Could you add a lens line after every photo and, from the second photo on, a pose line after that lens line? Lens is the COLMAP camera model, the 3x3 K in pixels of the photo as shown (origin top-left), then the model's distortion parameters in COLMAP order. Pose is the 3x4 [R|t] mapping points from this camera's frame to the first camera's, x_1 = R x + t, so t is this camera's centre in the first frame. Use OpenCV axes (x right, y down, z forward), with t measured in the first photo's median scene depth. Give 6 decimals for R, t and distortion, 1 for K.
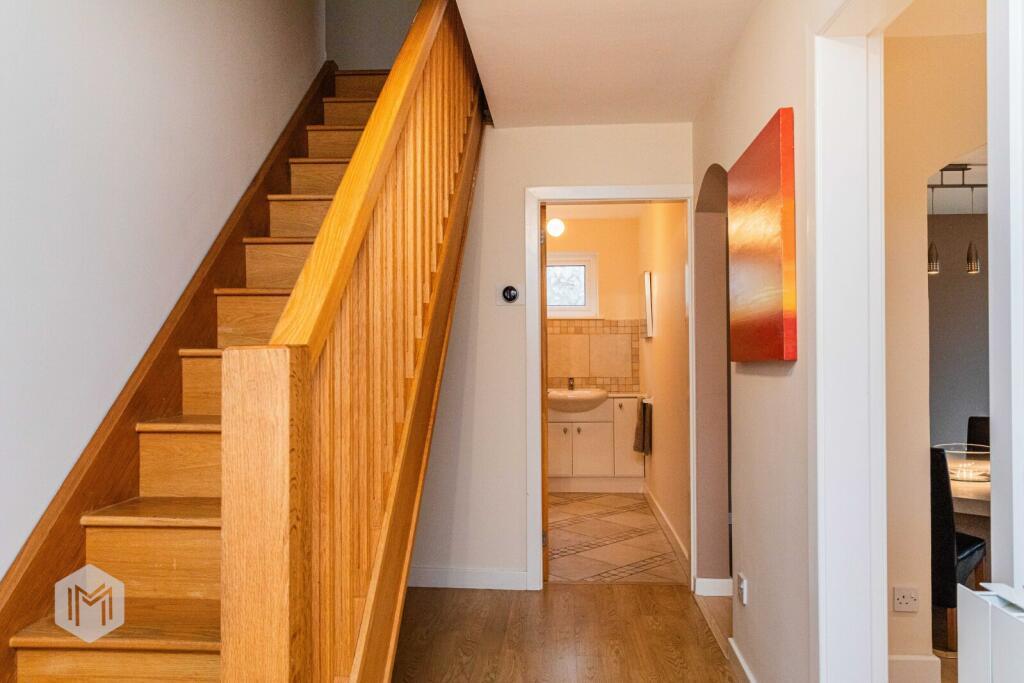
lens RADIAL K [[823.4, 0, 512.6], [0, 823.4, 342.2], [0, 0, 1]] dist [-0.001880, -0.000045]
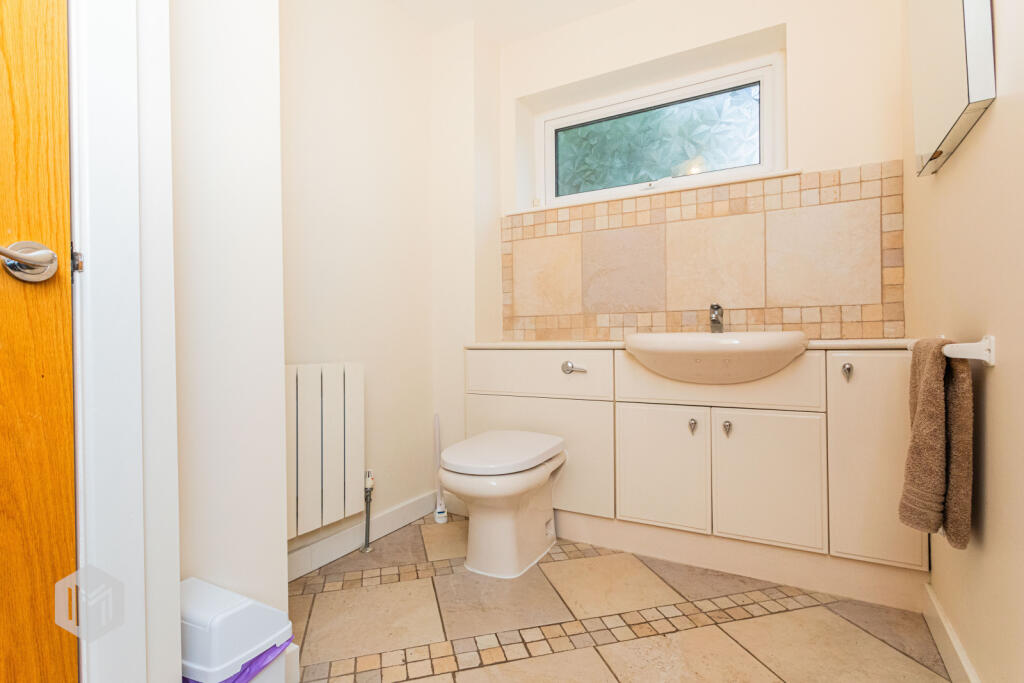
lens RADIAL K [[497.4, 0, 513.1], [0, 497.4, 341.5], [0, 0, 1]] dist [0.001546, -0.000401]
pose [[0.891886, -0.003330, -0.452249, 0.094857], [0.007155, 0.999952, 0.006749, 0.059645], [0.452205, -0.009256, 0.891866, 0.708162]]
